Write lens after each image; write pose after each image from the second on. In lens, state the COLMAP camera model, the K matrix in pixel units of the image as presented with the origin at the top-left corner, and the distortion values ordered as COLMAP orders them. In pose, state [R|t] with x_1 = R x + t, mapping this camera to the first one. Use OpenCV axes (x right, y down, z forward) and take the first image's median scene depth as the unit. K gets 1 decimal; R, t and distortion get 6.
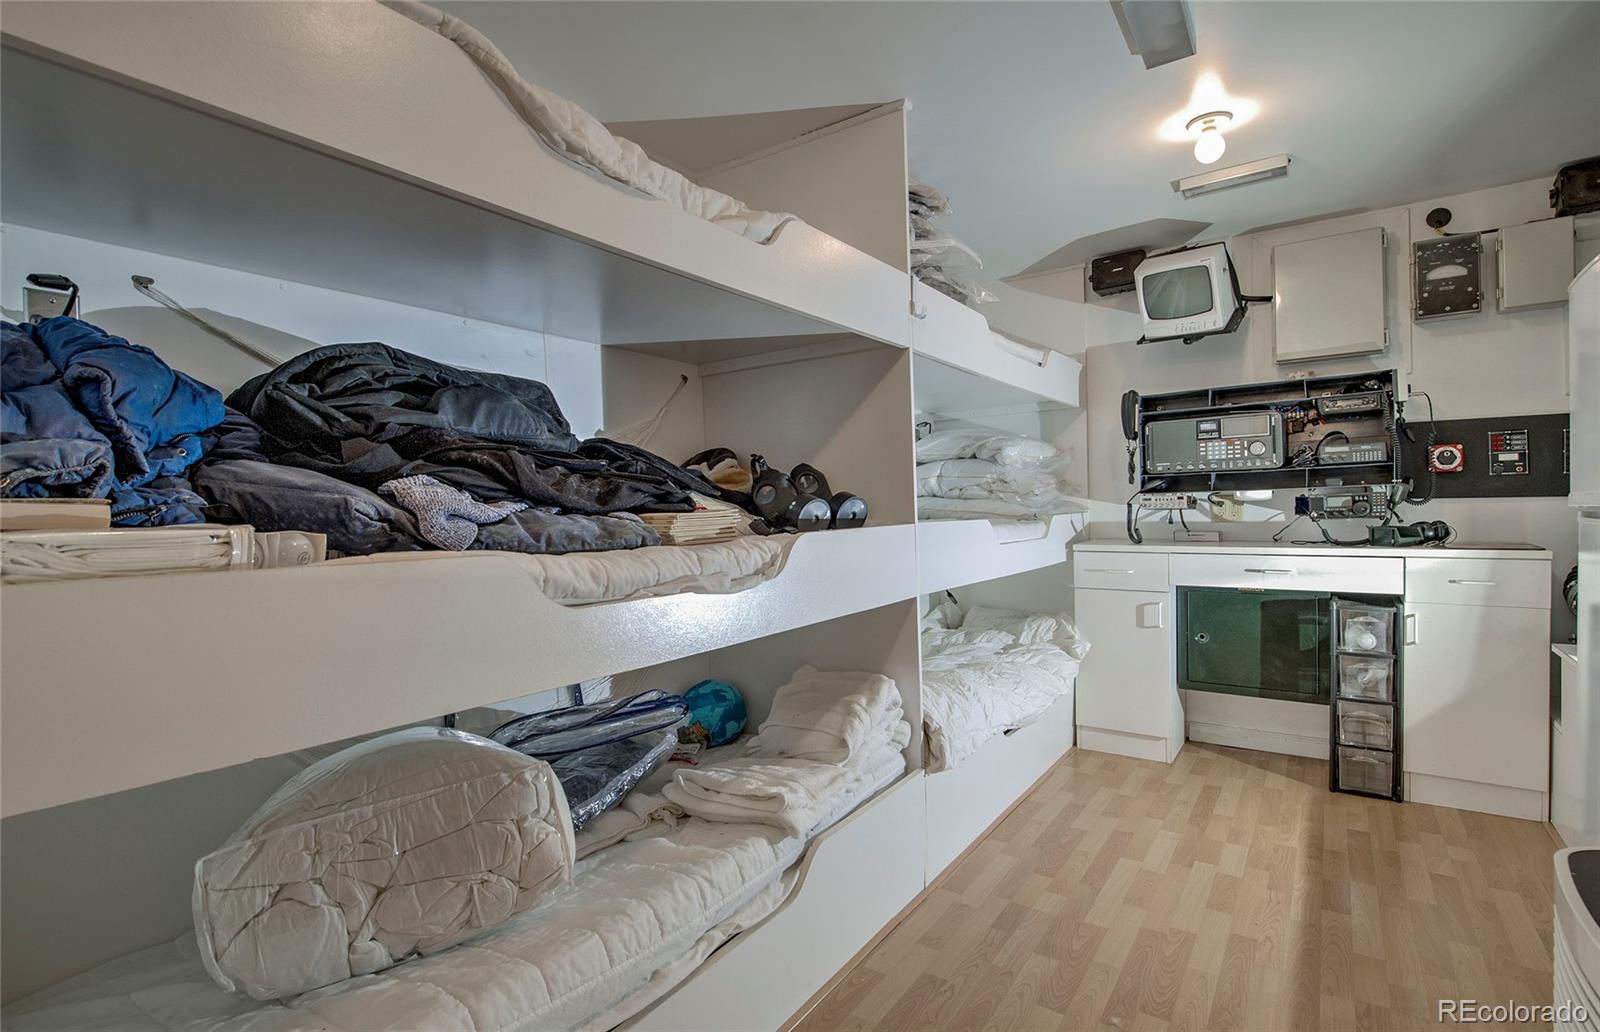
lens RADIAL K [[754.5, 0, 776.5], [0, 754.5, 522.7], [0, 0, 1]] dist [-0.018269, -0.000012]
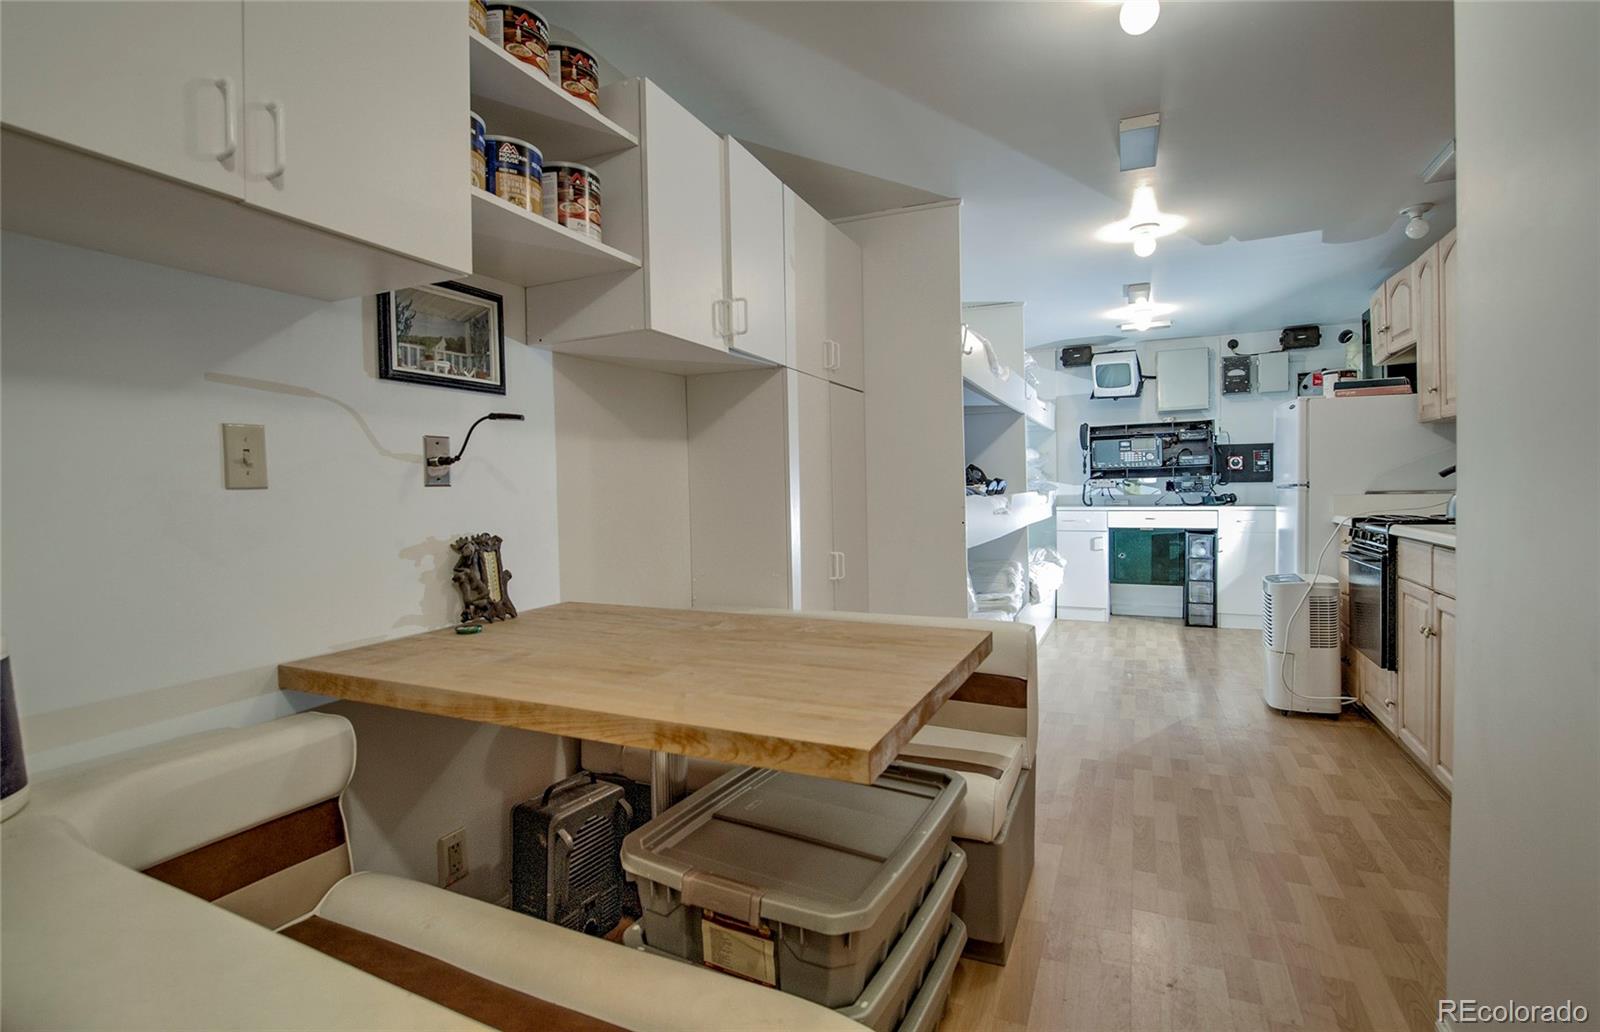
lens RADIAL K [[748.4, 0, 801.6], [0, 748.4, 506.4], [0, 0, 1]] dist [-0.001985, -0.000004]
pose [[0.978830, -0.001973, 0.204663, -0.636817], [0.001374, 0.999994, 0.003070, 0.023058], [-0.204668, -0.002724, 0.978828, -0.711933]]
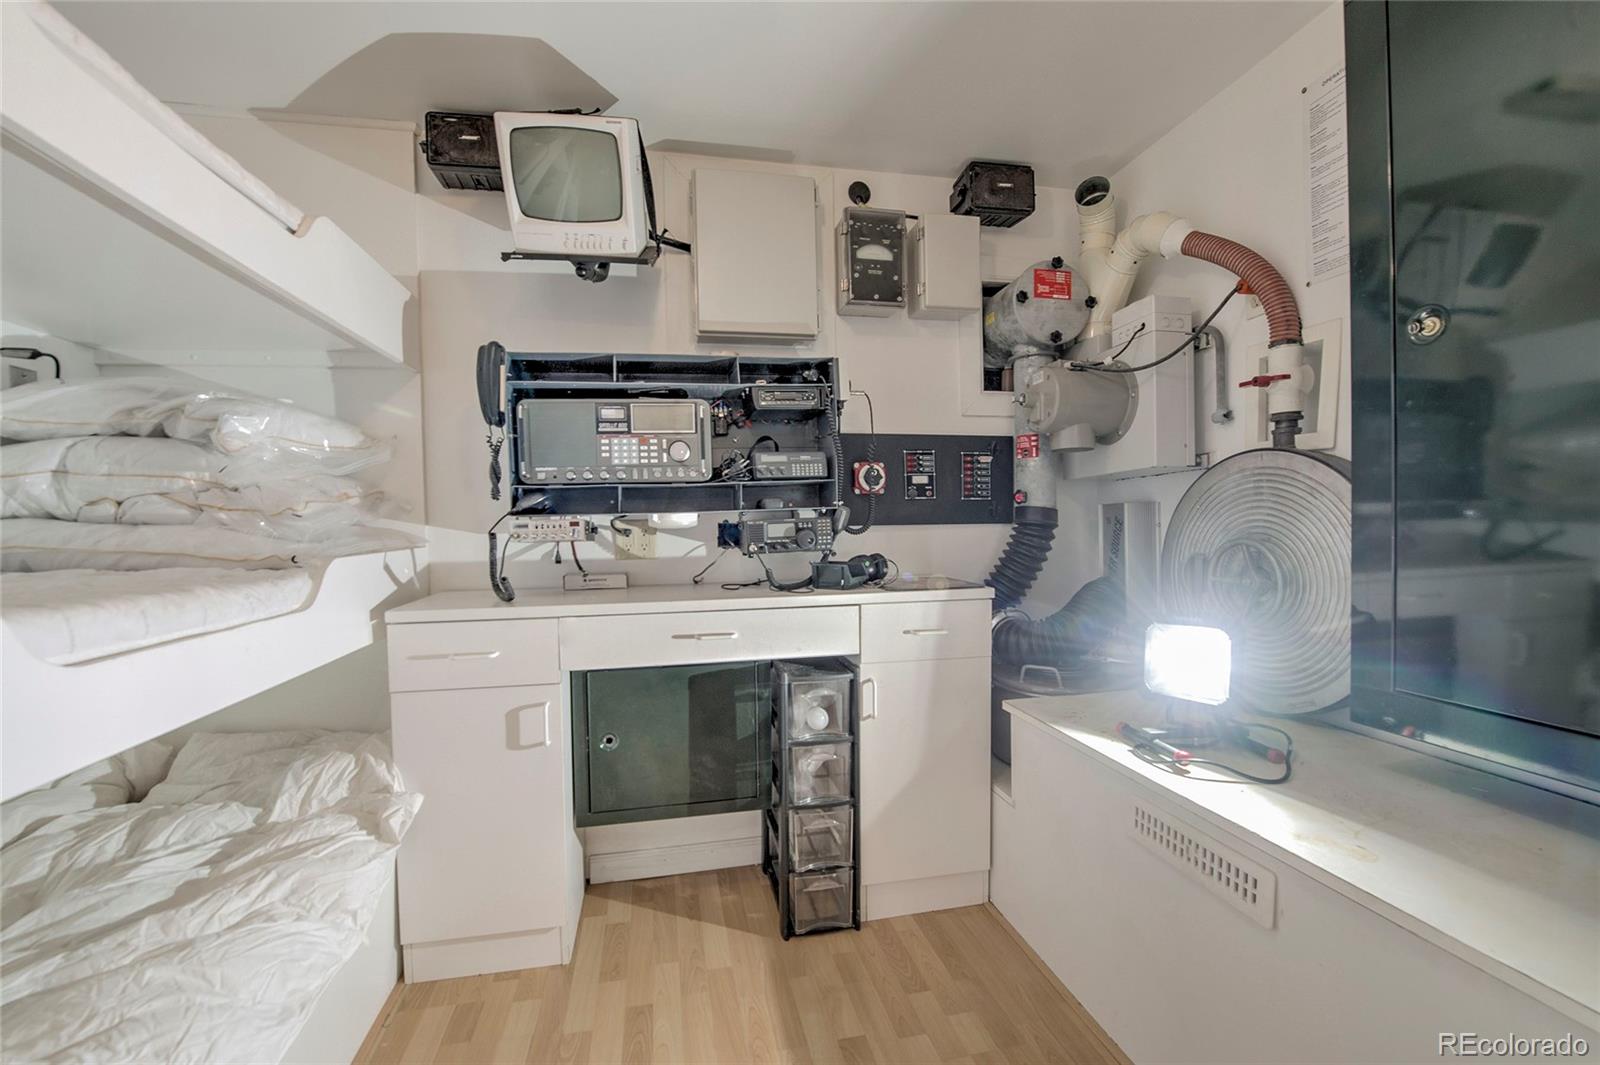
lens RADIAL K [[662.4, 0, 800.0], [0, 662.4, 532.5], [0, 0, 1]] dist [-0.008791, -0.004327]
pose [[0.658119, -0.006073, 0.752890, 0.261913], [0.018143, 0.999805, -0.007795, -0.019150], [-0.752696, 0.018790, 0.658101, 0.524869]]
